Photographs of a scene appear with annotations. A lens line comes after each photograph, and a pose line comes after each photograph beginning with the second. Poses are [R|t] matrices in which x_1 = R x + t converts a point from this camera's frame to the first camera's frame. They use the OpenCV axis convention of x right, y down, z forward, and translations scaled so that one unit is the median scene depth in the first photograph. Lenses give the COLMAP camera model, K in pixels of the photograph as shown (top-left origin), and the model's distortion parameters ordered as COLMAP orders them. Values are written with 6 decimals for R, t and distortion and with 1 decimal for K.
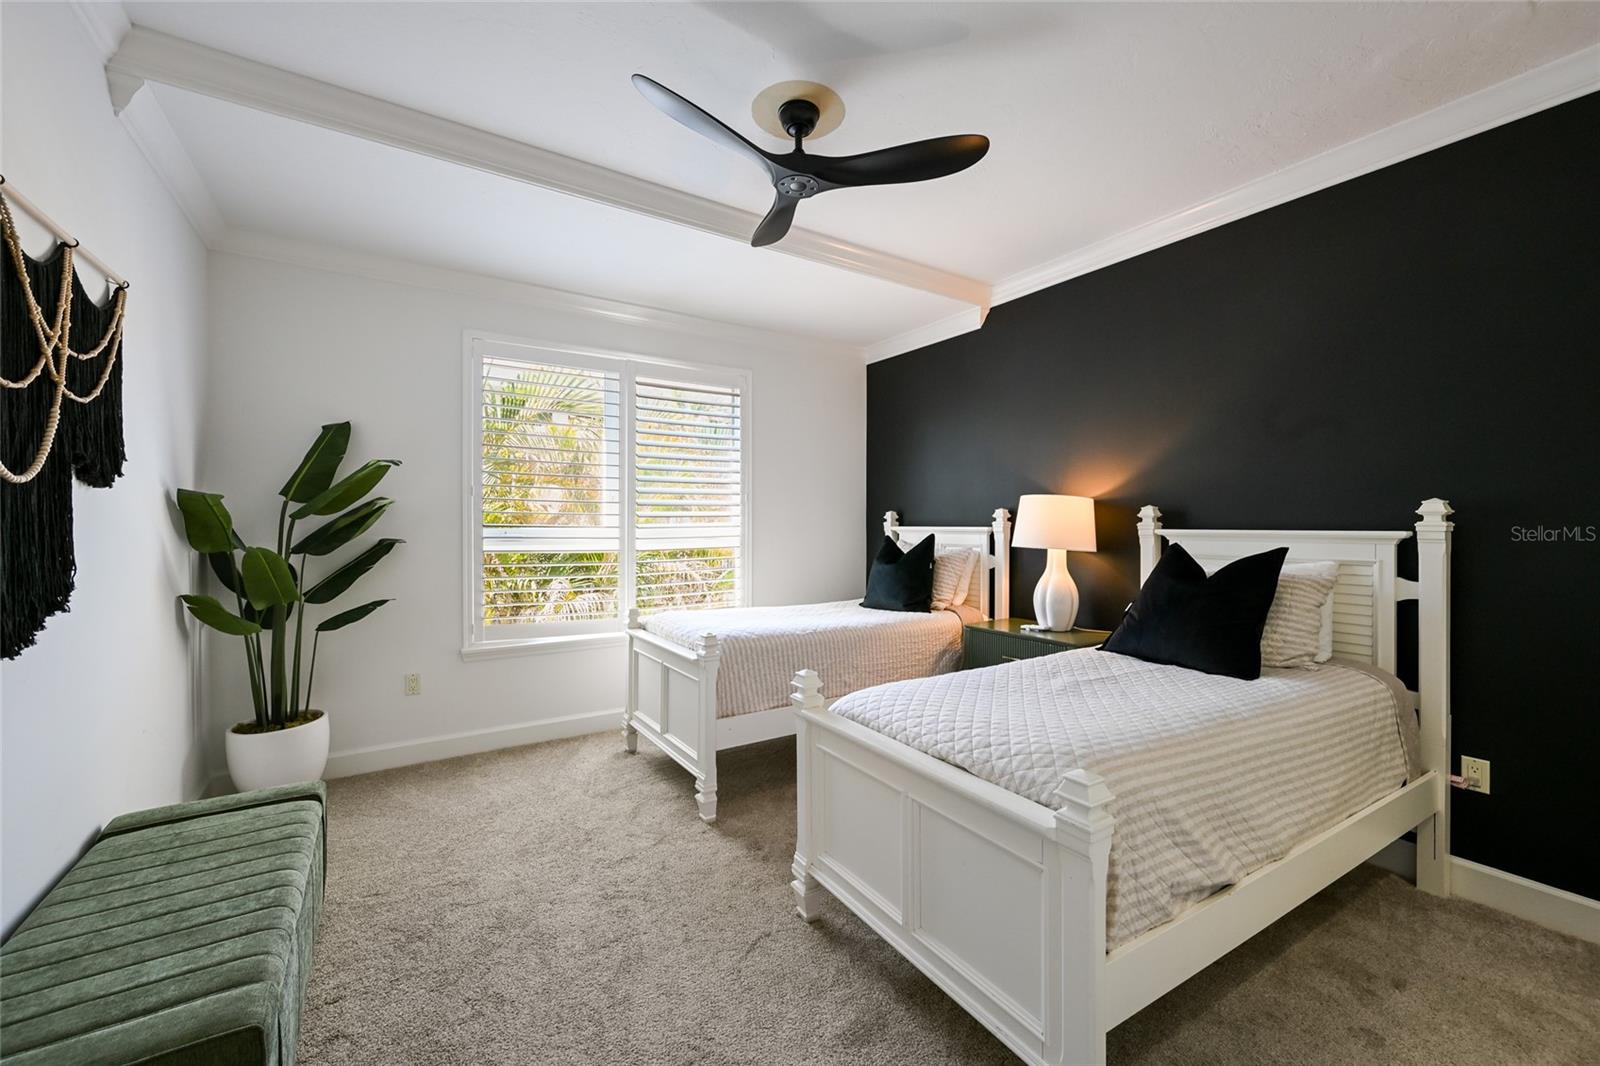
lens RADIAL K [[628.4, 0, 827.2], [0, 628.4, 534.8], [0, 0, 1]] dist [0.000636, 0.000364]
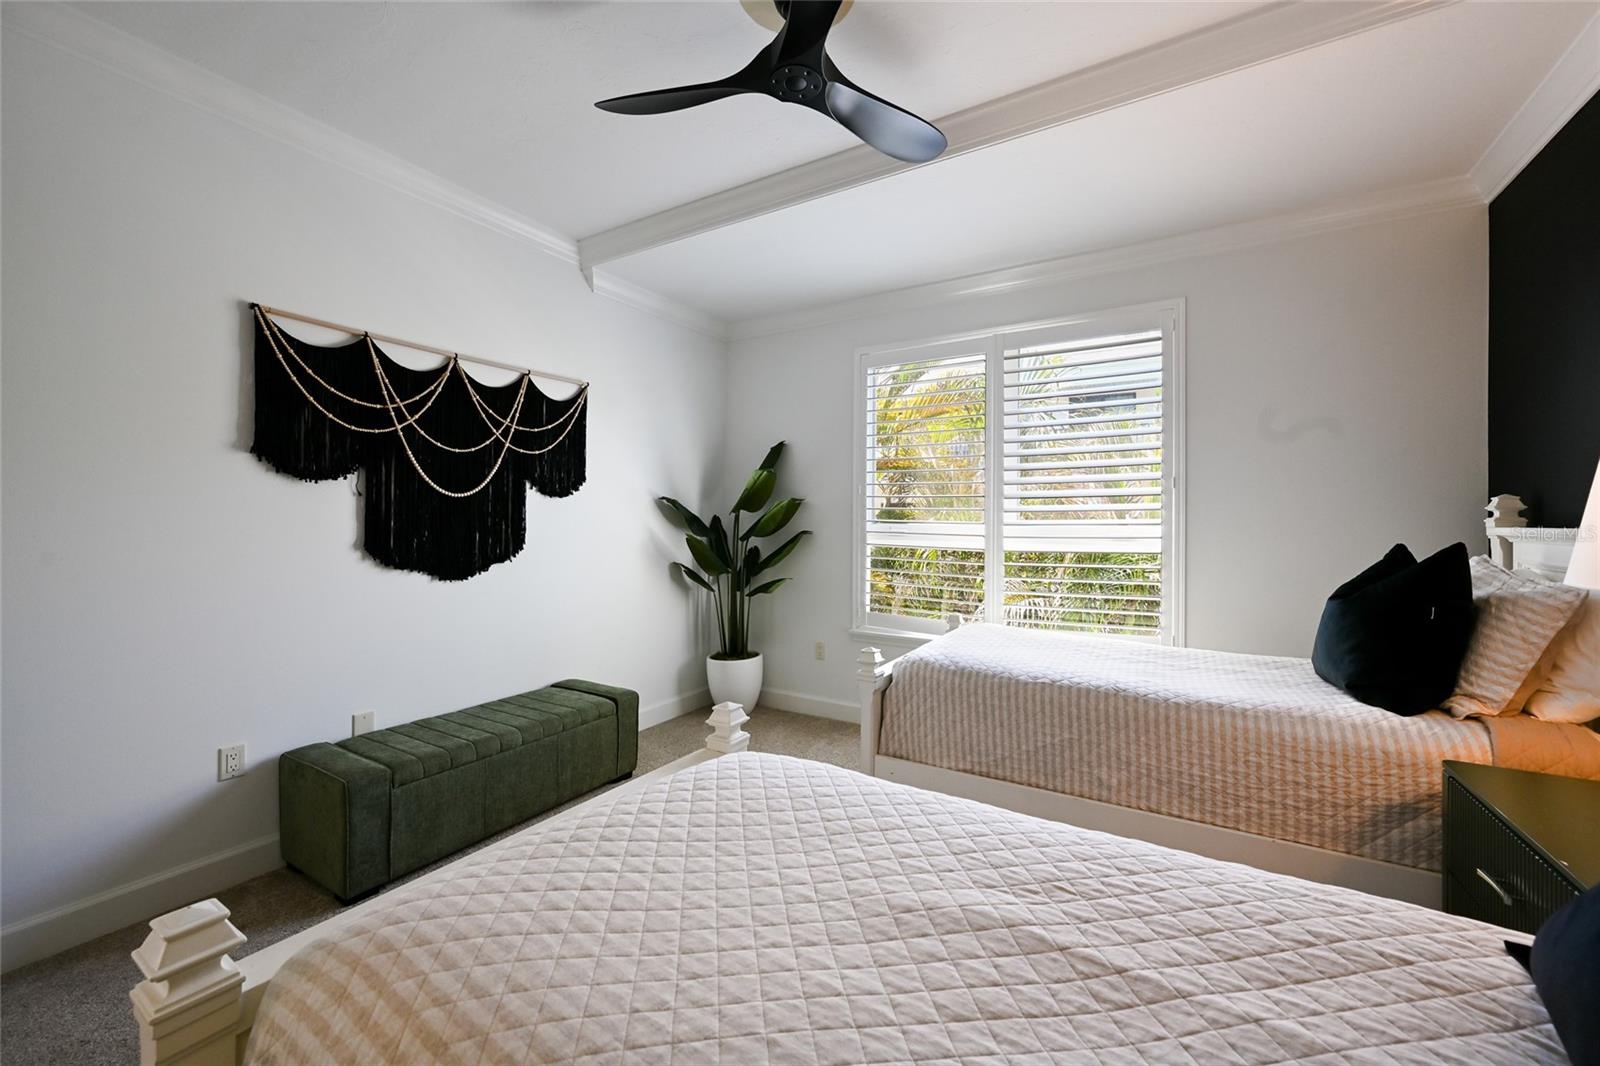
lens RADIAL K [[628.4, 0, 800.7], [0, 628.4, 526.2], [0, 0, 1]] dist [0.000636, 0.000364]
pose [[0.426212, 0.009893, -0.904569, 0.406364], [-0.021707, 0.999764, 0.000706, -0.004229], [0.904363, 0.019335, 0.426326, 0.423003]]
